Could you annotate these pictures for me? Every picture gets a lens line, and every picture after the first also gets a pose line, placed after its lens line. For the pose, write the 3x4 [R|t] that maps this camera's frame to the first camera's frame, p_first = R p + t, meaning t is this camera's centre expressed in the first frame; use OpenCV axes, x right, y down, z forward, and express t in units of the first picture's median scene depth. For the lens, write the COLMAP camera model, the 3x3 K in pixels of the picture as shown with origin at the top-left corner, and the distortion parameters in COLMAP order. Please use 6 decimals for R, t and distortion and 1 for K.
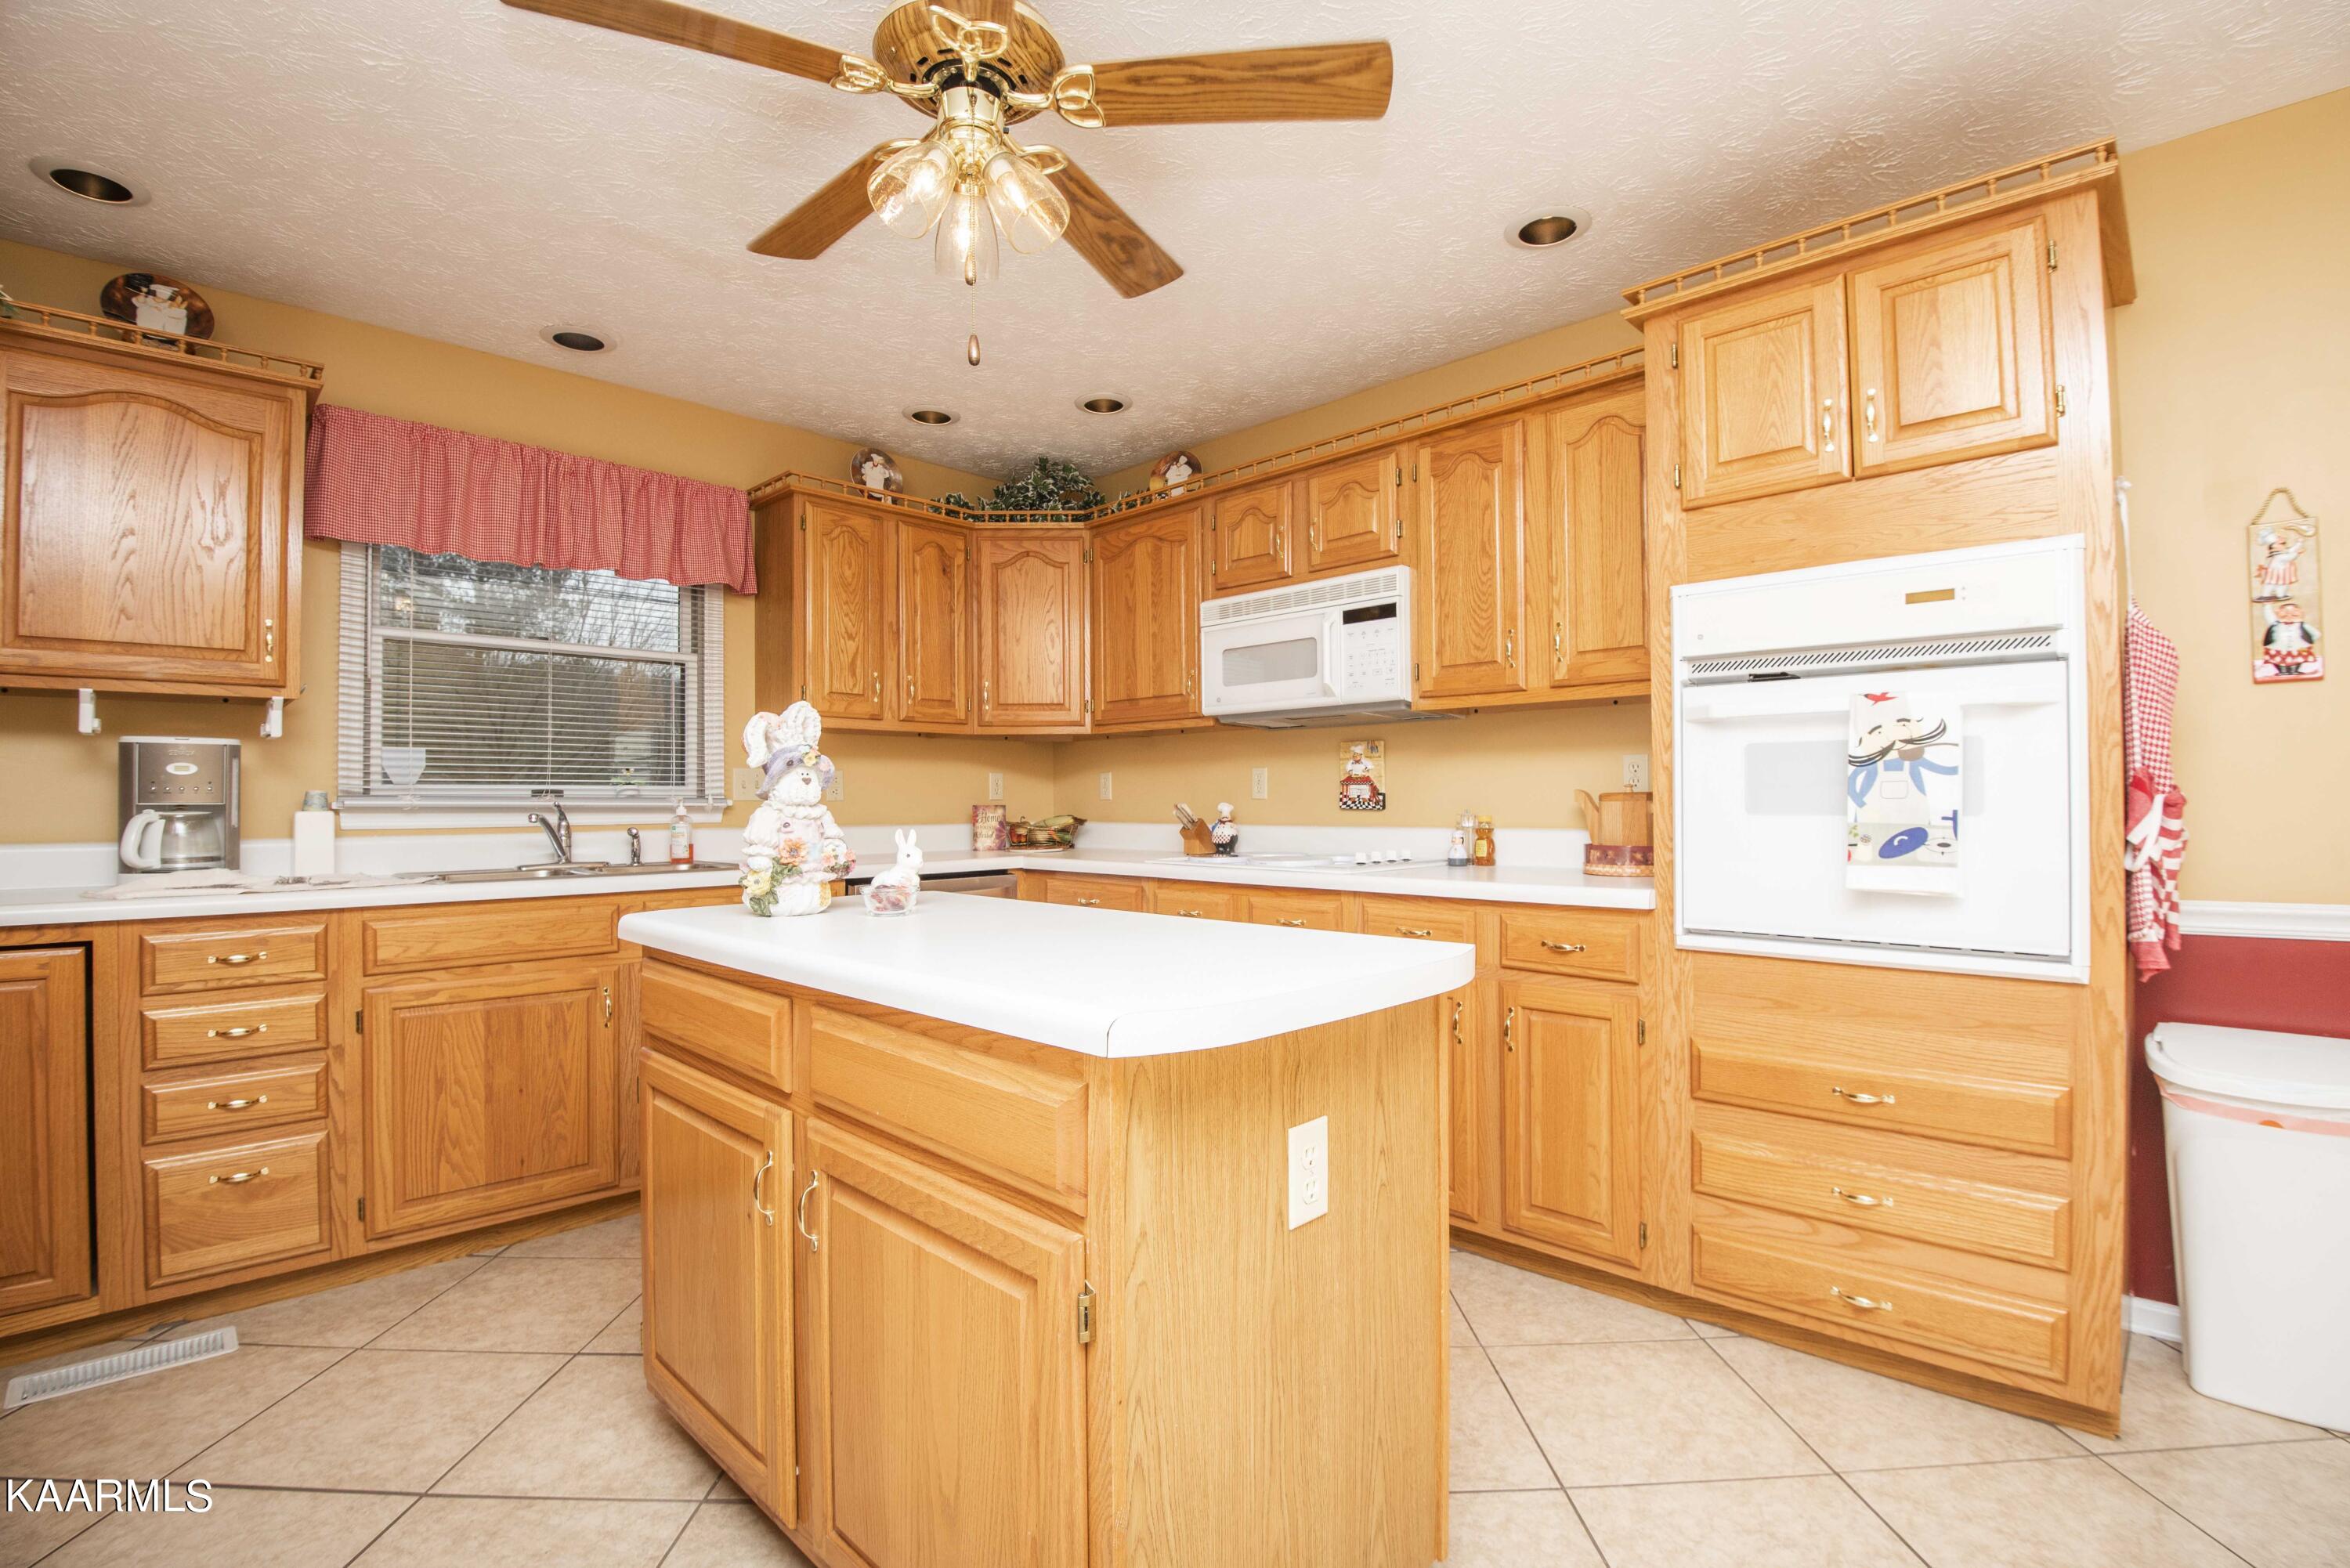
lens RADIAL K [[1067.8, 0, 1194.6], [0, 1067.8, 789.5], [0, 0, 1]] dist [-0.023679, -0.008069]
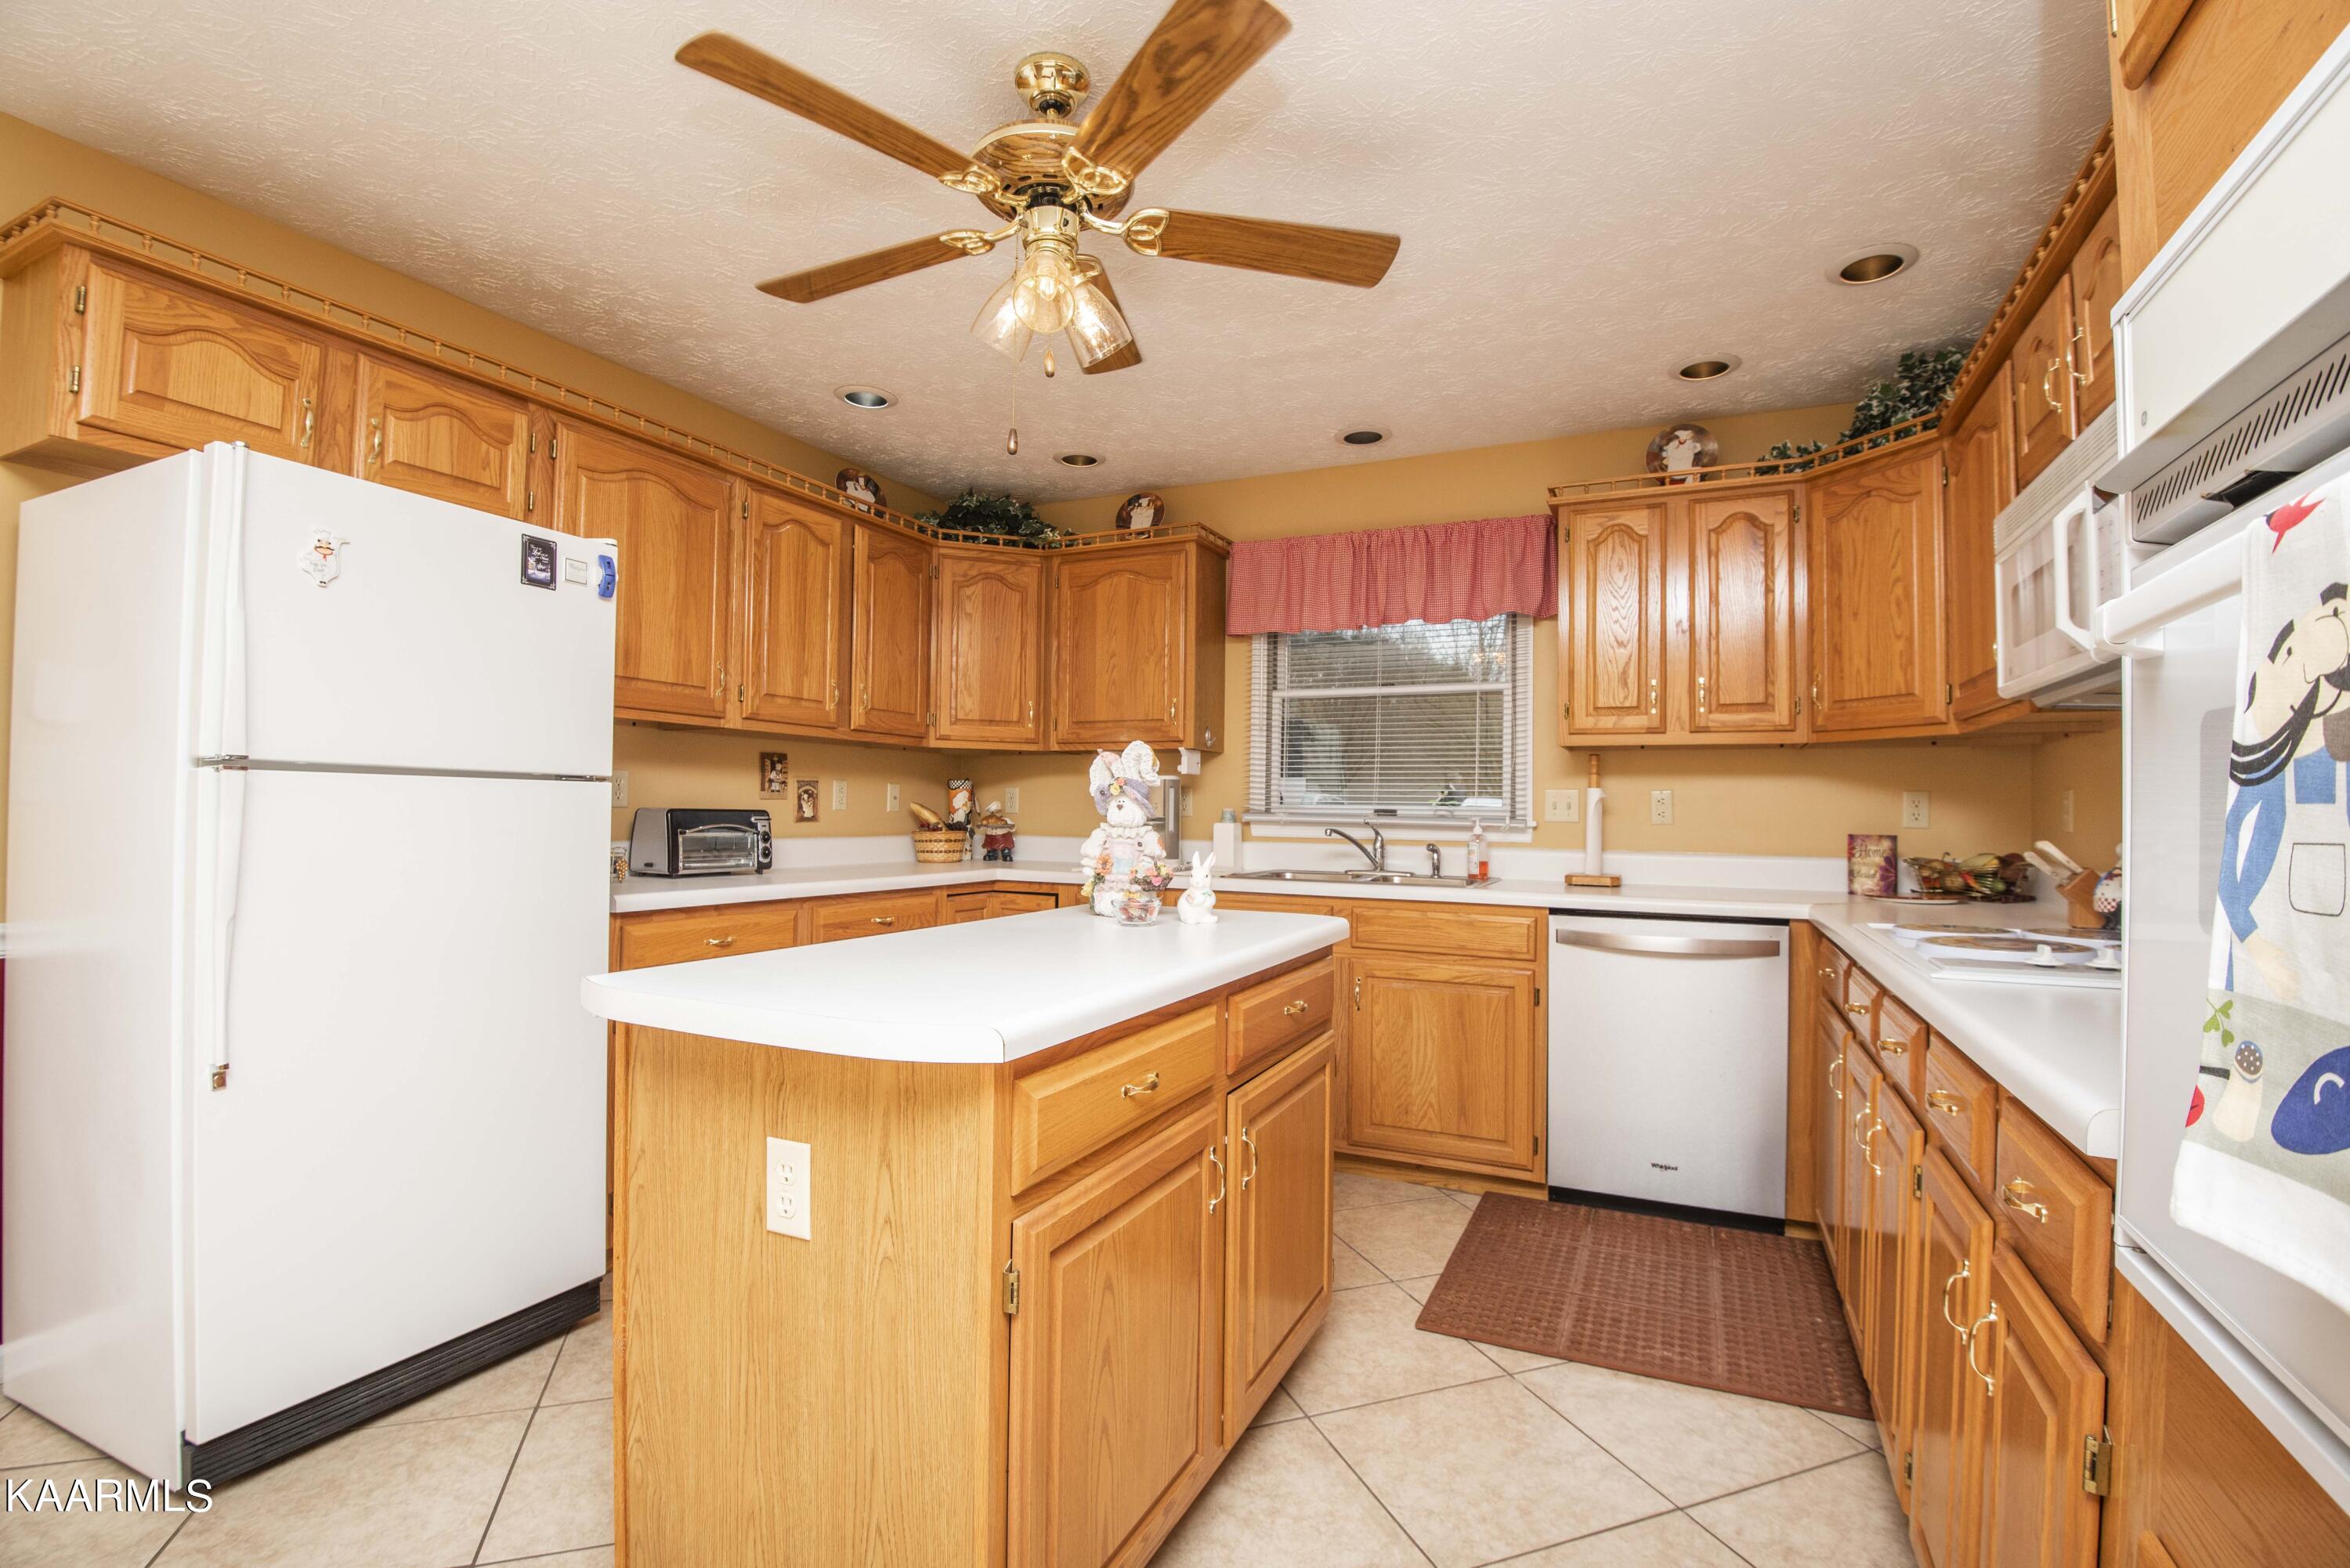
lens RADIAL K [[1067.8, 0, 1184.8], [0, 1067.8, 789.8], [0, 0, 1]] dist [-0.023679, -0.008069]
pose [[0.320720, -0.007386, -0.947145, 0.516385], [-0.004498, 0.999946, -0.009321, -0.010923], [0.947163, 0.007249, 0.320670, 0.434039]]
